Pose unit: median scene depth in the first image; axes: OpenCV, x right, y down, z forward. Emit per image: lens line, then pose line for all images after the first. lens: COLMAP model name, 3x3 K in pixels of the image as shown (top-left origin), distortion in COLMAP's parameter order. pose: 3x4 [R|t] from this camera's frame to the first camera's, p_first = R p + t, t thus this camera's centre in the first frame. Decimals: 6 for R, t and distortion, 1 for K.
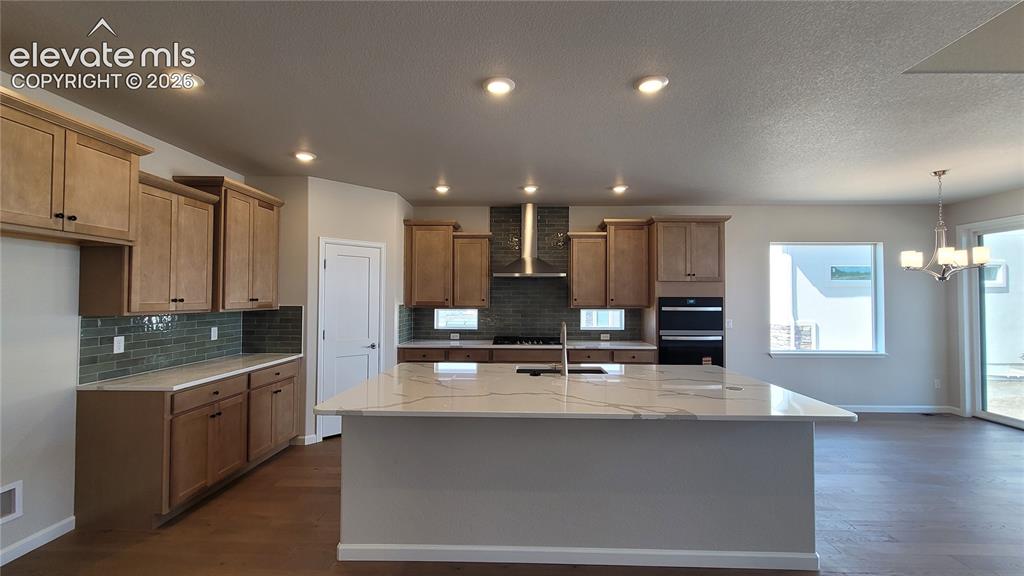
lens RADIAL K [[416.3, 0, 514.5], [0, 416.3, 289.4], [0, 0, 1]] dist [-0.000464, -0.000551]
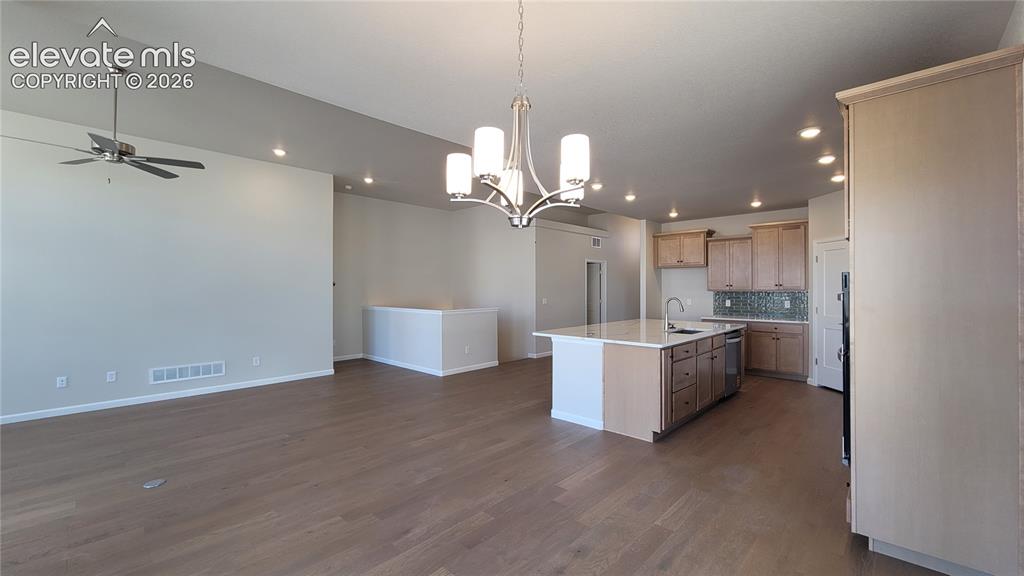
lens RADIAL K [[416.3, 0, 514.9], [0, 416.3, 286.2], [0, 0, 1]] dist [-0.000464, -0.000551]
pose [[-0.667710, -0.006206, -0.744396, 1.089143], [0.015476, 0.999633, -0.022216, 0.039050], [0.744261, -0.026354, -0.667369, 1.032951]]
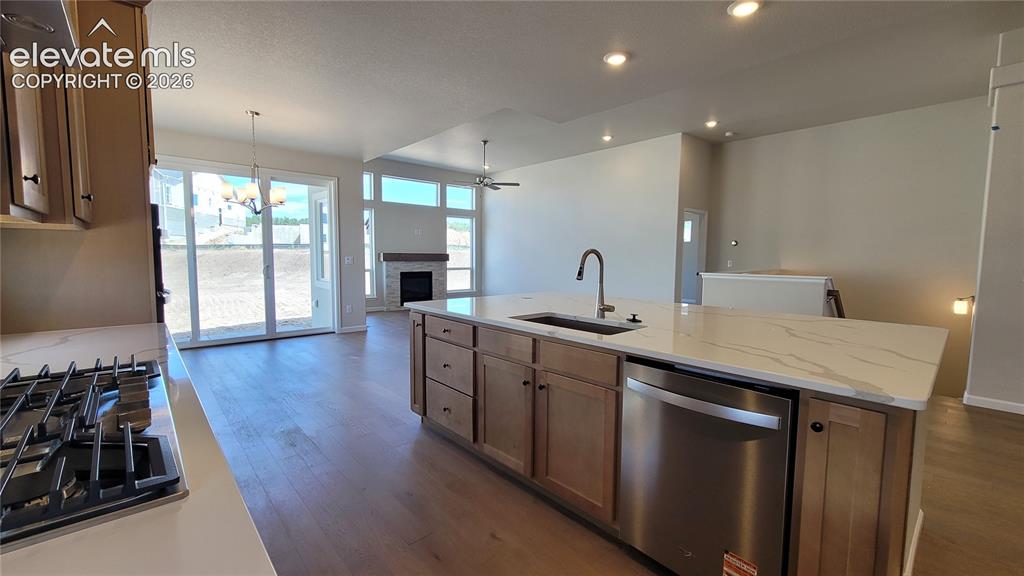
lens RADIAL K [[416.3, 0, 513.7], [0, 416.3, 285.1], [0, 0, 1]] dist [-0.000464, -0.000551]
pose [[-0.691978, -0.061629, 0.719283, -0.194643], [-0.027064, 0.997864, 0.059461, 0.066872], [-0.721411, 0.021680, -0.692168, 1.034816]]
